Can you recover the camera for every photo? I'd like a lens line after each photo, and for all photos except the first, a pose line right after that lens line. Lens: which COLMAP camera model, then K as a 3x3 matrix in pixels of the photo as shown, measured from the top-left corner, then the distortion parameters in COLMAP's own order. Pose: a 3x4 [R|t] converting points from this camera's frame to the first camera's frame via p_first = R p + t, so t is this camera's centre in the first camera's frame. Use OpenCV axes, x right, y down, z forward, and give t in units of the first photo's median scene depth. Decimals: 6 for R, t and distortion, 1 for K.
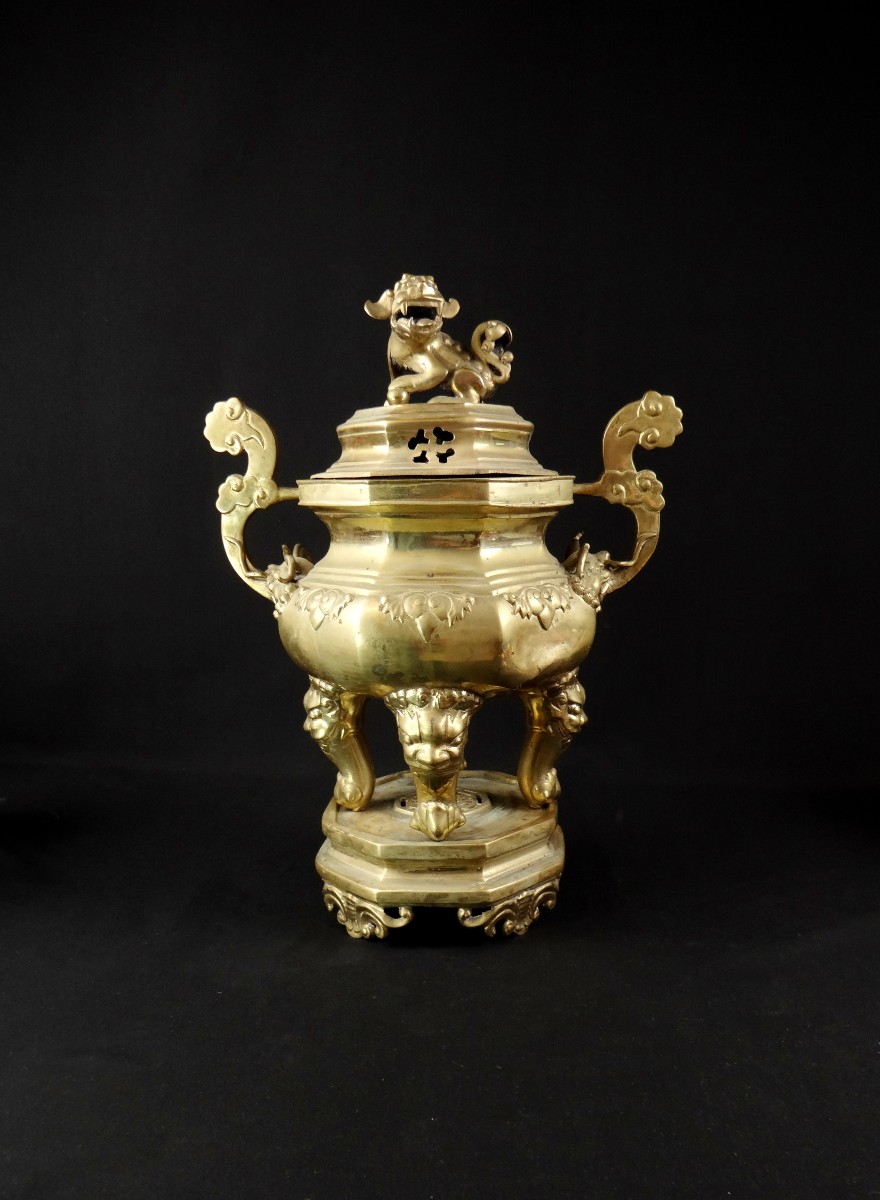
lens RADIAL K [[995.6, 0, 428.0], [0, 995.6, 602.2], [0, 0, 1]] dist [-0.015411, -0.004138]
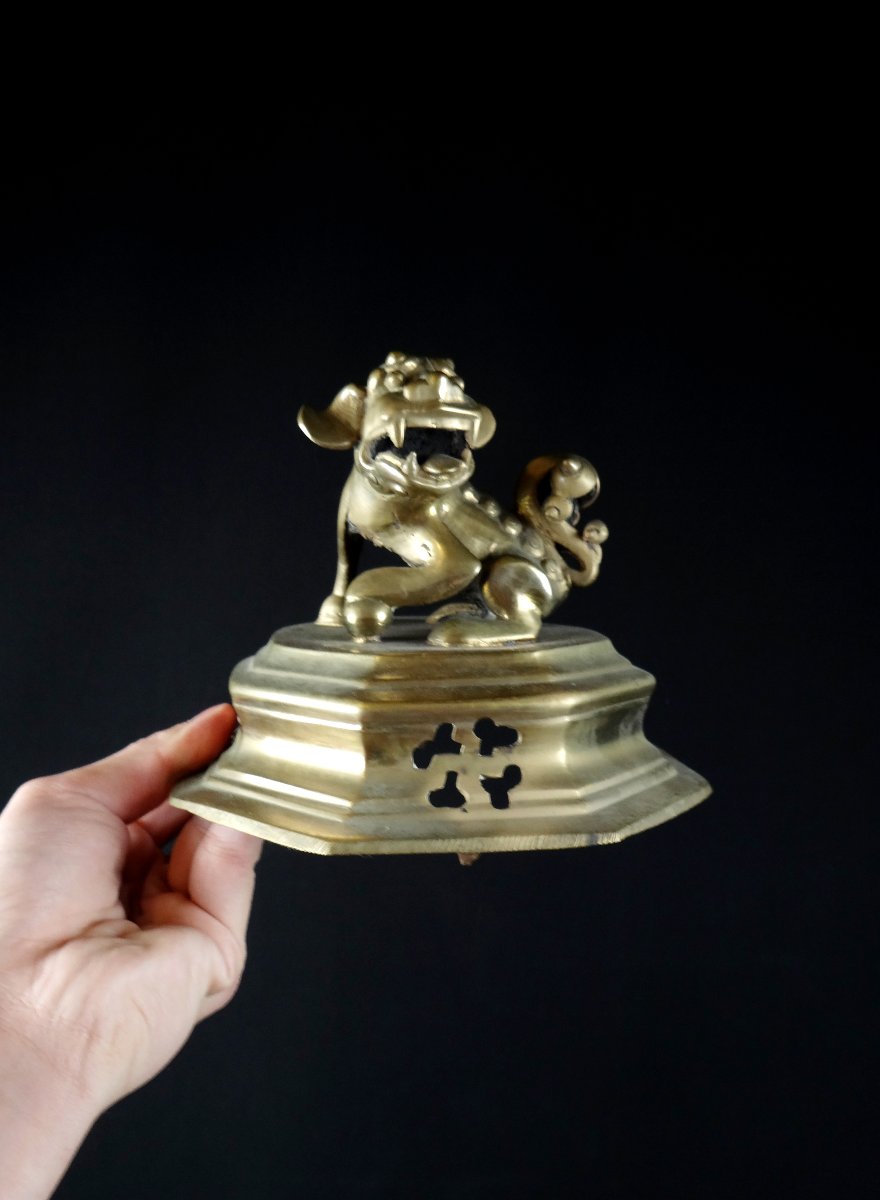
lens RADIAL K [[995.6, 0, 428.0], [0, 995.6, 602.2], [0, 0, 1]] dist [-0.015411, -0.004138]
pose [[0.985657, 0.006044, 0.168651, -0.081482], [0.000651, 0.999215, -0.039612, -0.197440], [-0.168758, 0.039153, 0.984880, 0.552785]]
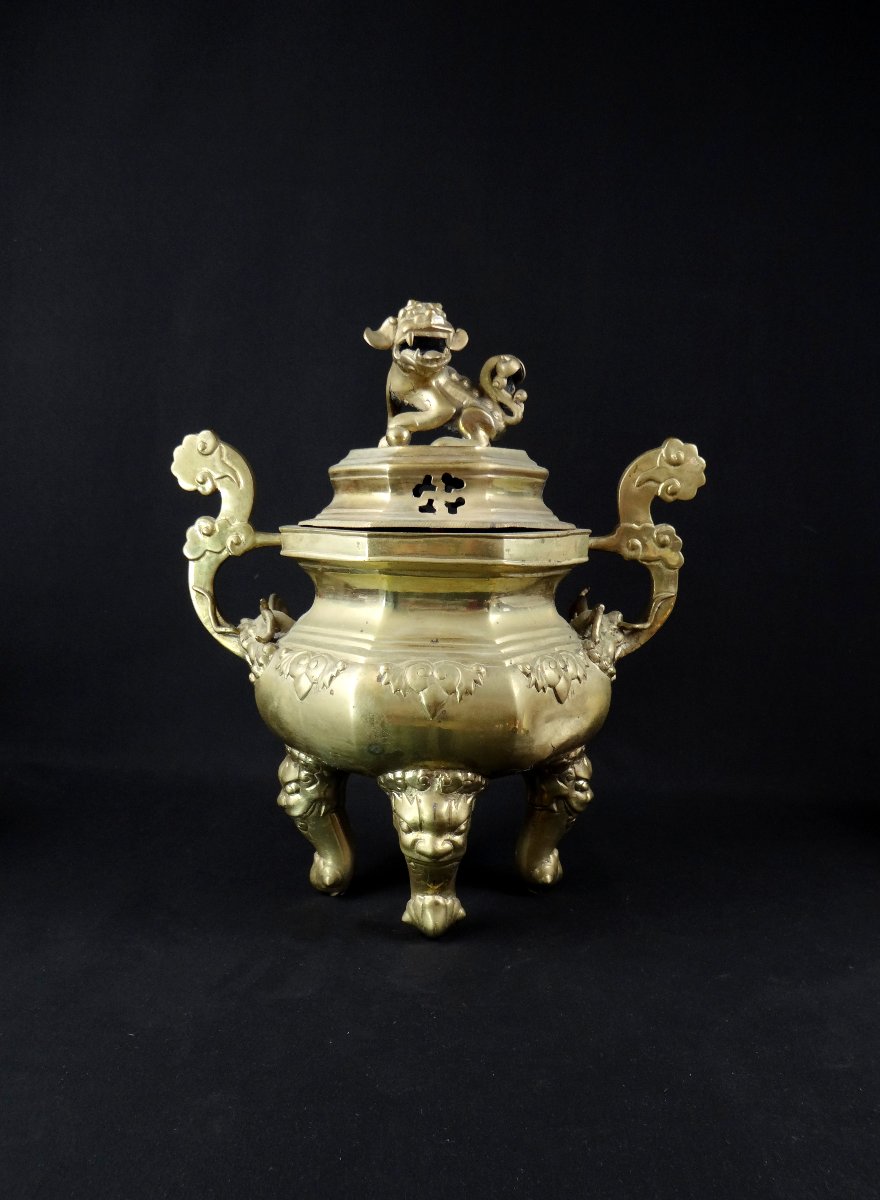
lens RADIAL K [[995.6, 0, 428.0], [0, 995.6, 602.2], [0, 0, 1]] dist [-0.015411, -0.004138]
pose [[0.997158, 0.018244, 0.073092, -0.064168], [-0.017149, 0.999732, -0.015574, -0.044511], [-0.073357, 0.014276, 0.997204, 0.110482]]
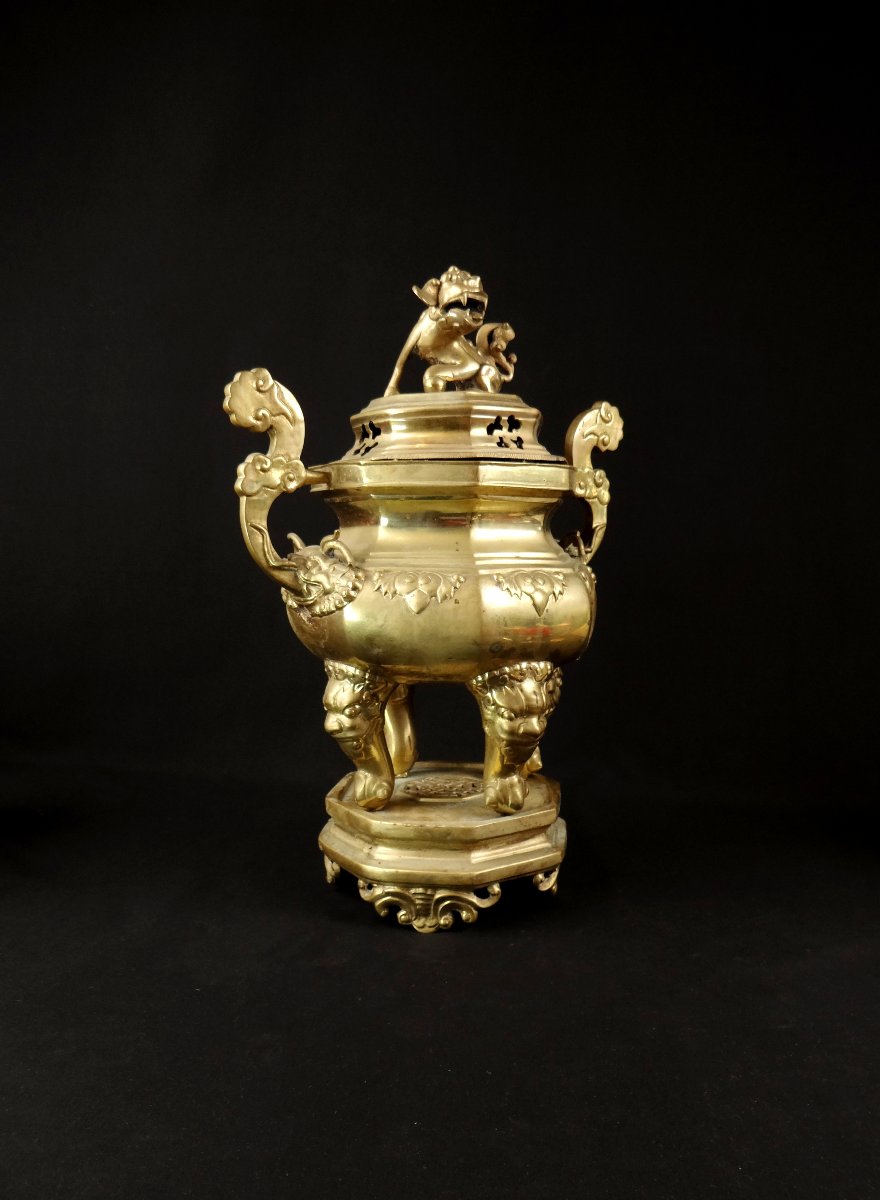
lens RADIAL K [[995.6, 0, 428.0], [0, 995.6, 602.2], [0, 0, 1]] dist [-0.015411, -0.004138]
pose [[0.787221, -0.031833, 0.615849, -0.677154], [0.061138, 0.997775, -0.026576, 0.041969], [-0.613633, 0.058573, 0.787416, 0.223136]]
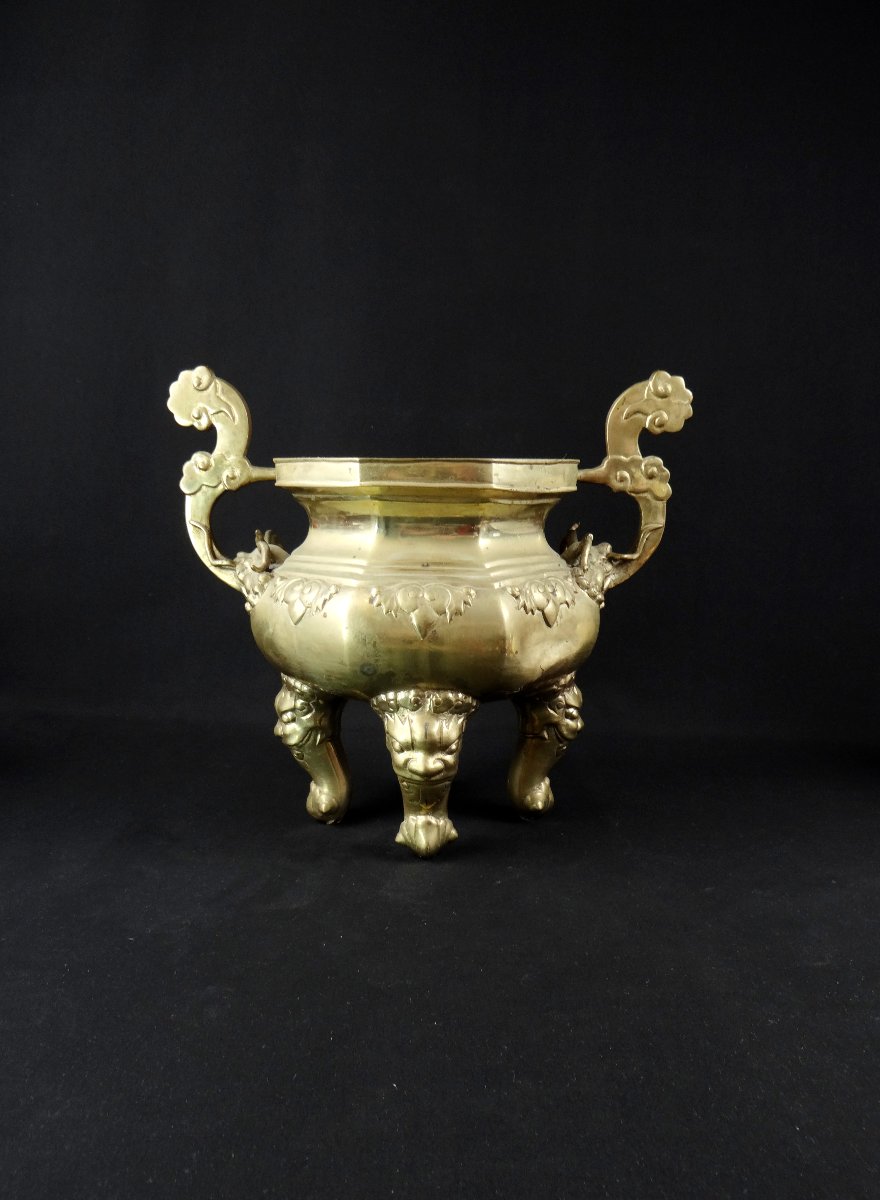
lens RADIAL K [[995.6, 0, 428.0], [0, 995.6, 602.2], [0, 0, 1]] dist [-0.015411, -0.004138]
pose [[0.997497, 0.012299, 0.069634, -0.053931], [-0.012301, 0.999924, -0.000399, 0.006539], [-0.069634, -0.000458, 0.997573, 0.091882]]
